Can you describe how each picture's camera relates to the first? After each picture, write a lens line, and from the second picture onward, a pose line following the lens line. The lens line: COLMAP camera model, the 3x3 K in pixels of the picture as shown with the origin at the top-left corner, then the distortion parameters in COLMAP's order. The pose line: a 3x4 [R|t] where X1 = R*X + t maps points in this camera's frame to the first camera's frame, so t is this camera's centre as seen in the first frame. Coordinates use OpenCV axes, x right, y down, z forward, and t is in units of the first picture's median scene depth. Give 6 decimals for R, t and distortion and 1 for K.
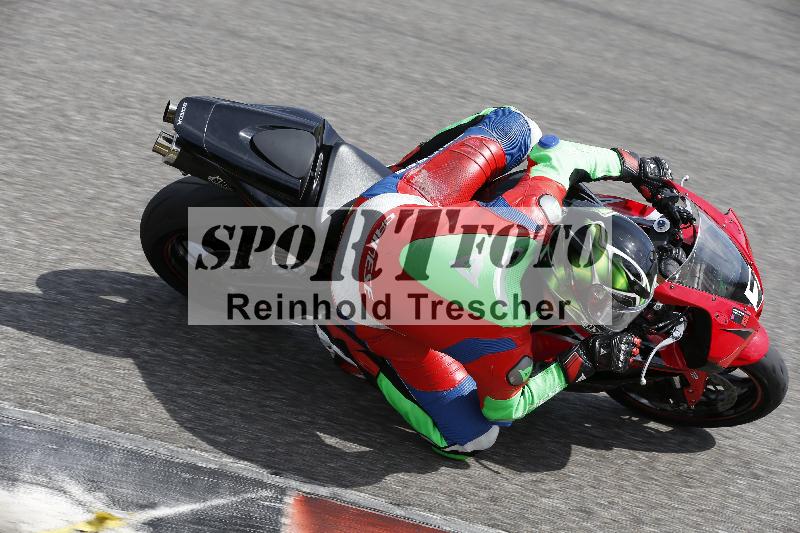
lens RADIAL K [[1886.3, 0, 400.1], [0, 1886.3, 402.5], [0, 0, 1]] dist [-0.248325, 0.008414]
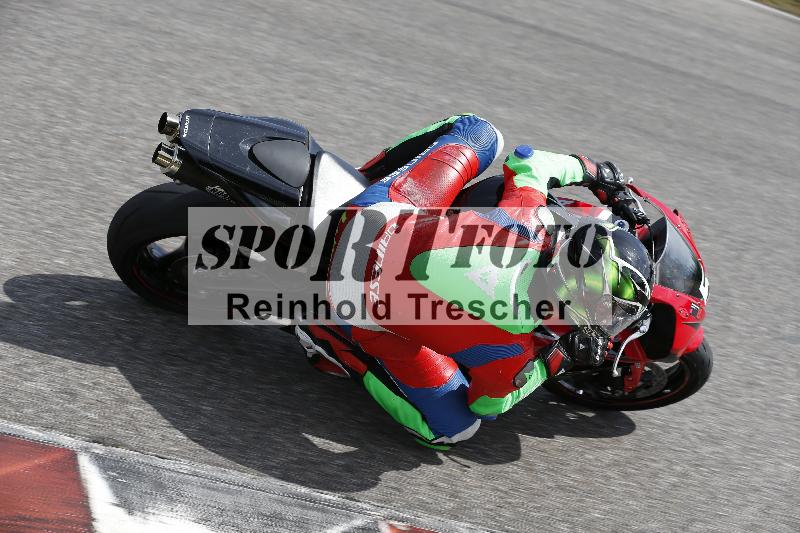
lens RADIAL K [[1886.3, 0, 400.1], [0, 1886.3, 402.5], [0, 0, 1]] dist [-0.248325, 0.008414]
pose [[0.953995, -0.047640, 0.296012, -0.307478], [0.026471, 0.996823, 0.075116, -0.077525], [-0.298650, -0.063825, 0.952226, -0.005250]]
